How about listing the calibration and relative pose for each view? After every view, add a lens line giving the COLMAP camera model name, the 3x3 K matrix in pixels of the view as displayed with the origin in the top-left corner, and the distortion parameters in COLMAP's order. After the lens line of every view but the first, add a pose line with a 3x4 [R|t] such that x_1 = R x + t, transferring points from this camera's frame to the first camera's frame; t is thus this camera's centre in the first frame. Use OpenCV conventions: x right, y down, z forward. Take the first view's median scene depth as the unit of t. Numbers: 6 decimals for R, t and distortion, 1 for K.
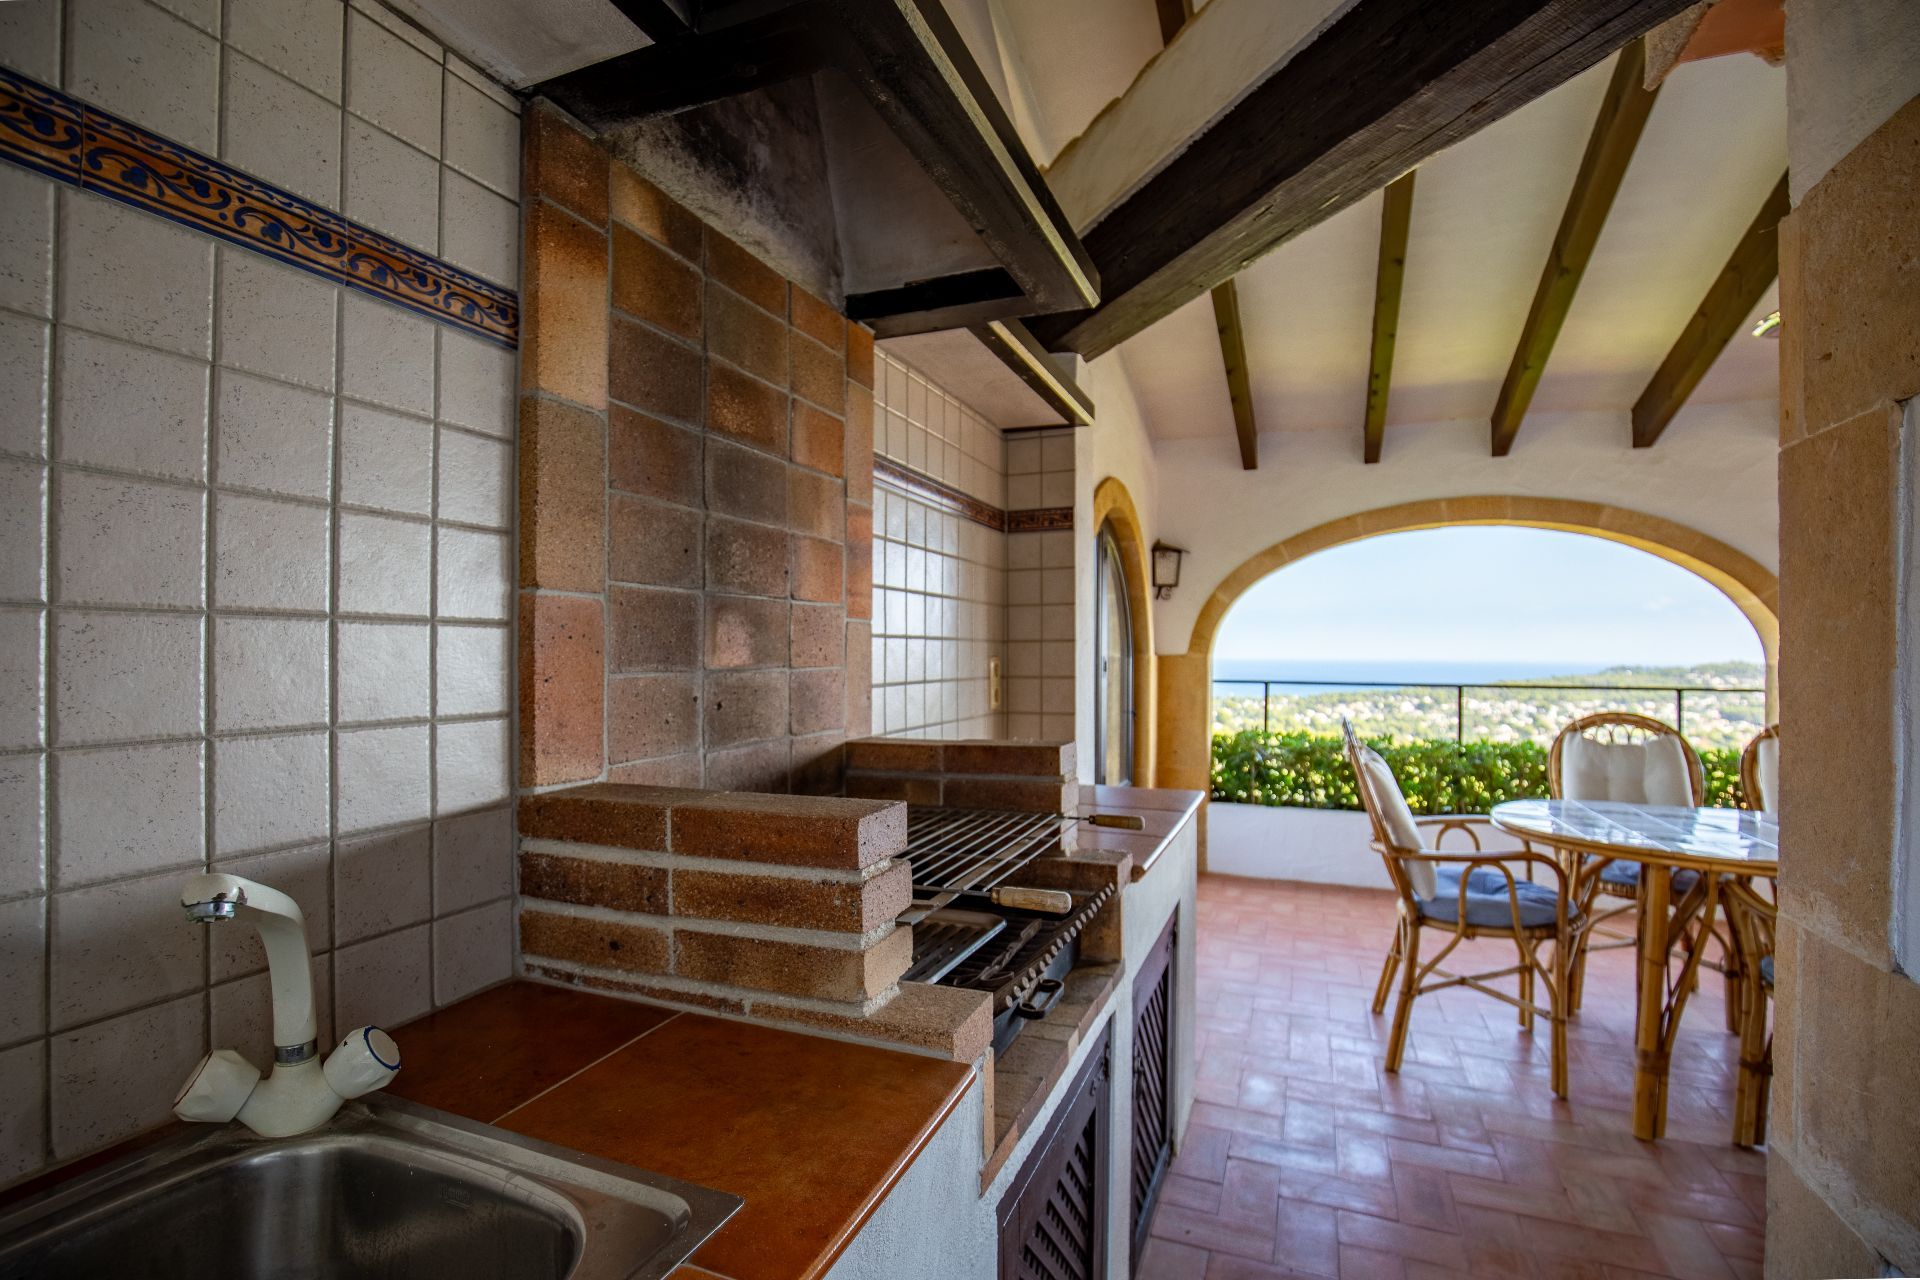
lens RADIAL K [[921.1, 0, 960.0], [0, 921.1, 640.0], [0, 0, 1]] dist [-0.040418, 0.000367]
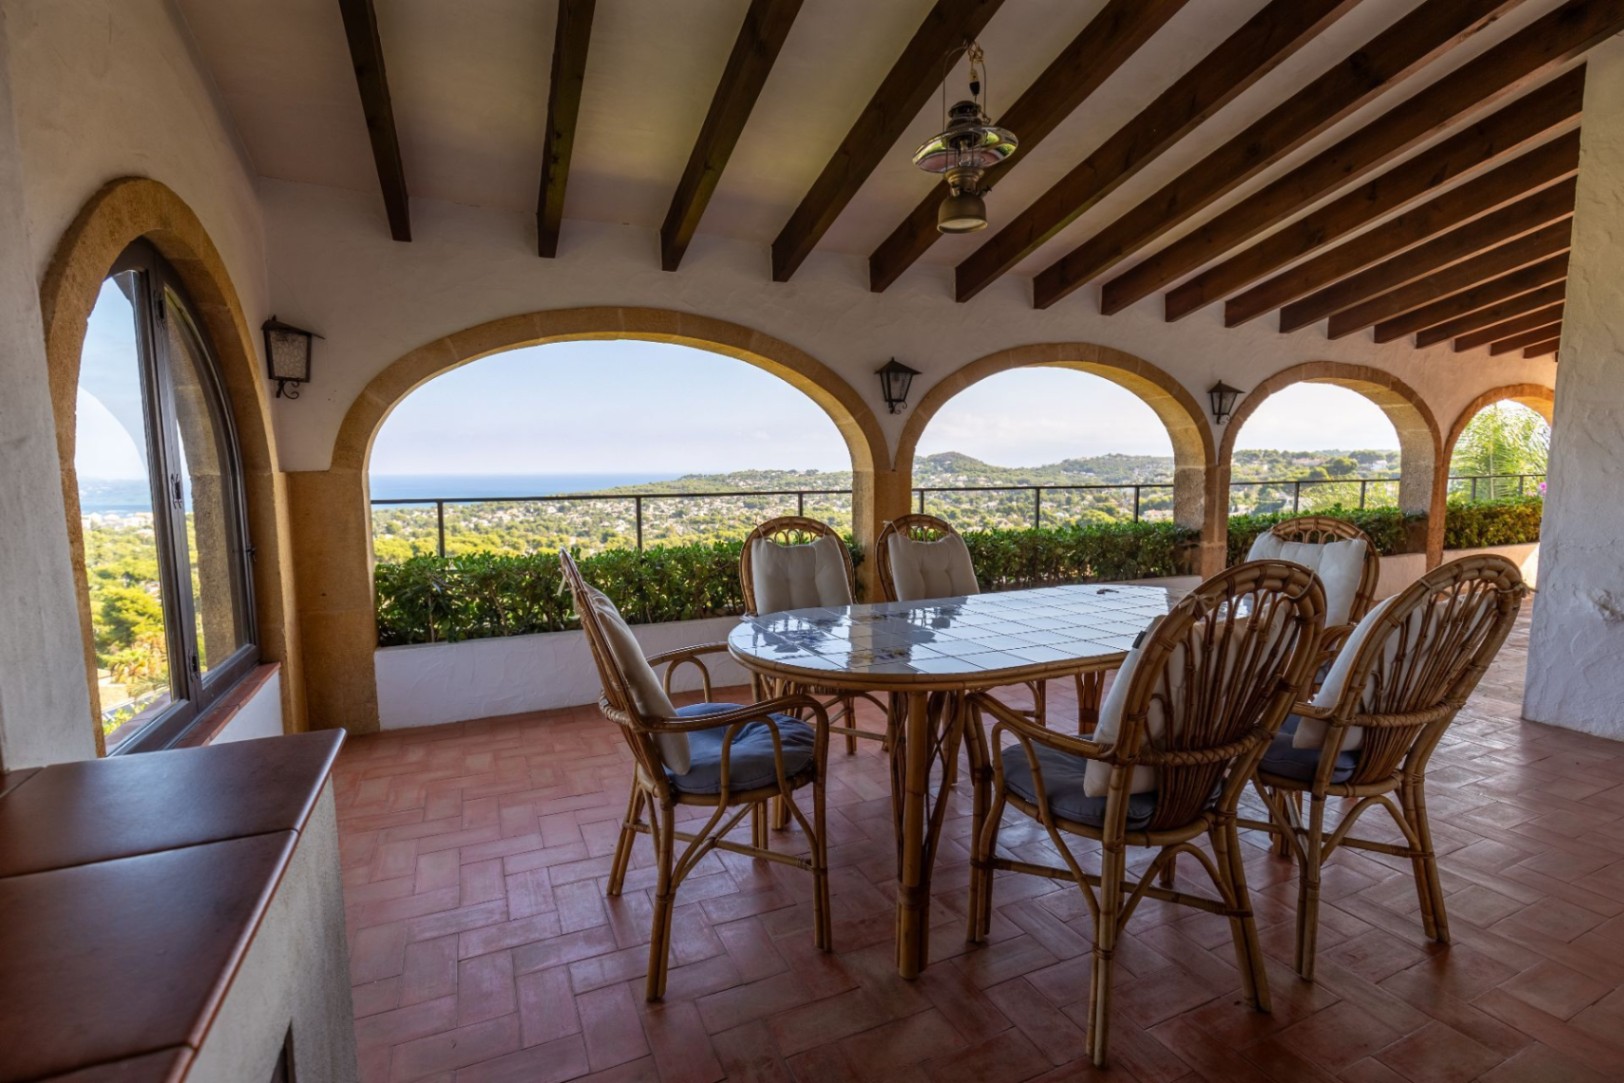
lens RADIAL K [[738.2, 0, 801.6], [0, 738.2, 547.4], [0, 0, 1]] dist [0.005341, -0.000357]
pose [[0.706901, -0.089268, 0.701657, 0.083293], [0.004138, 0.992509, 0.122103, 0.005909], [-0.707301, -0.083411, 0.701975, 0.268826]]
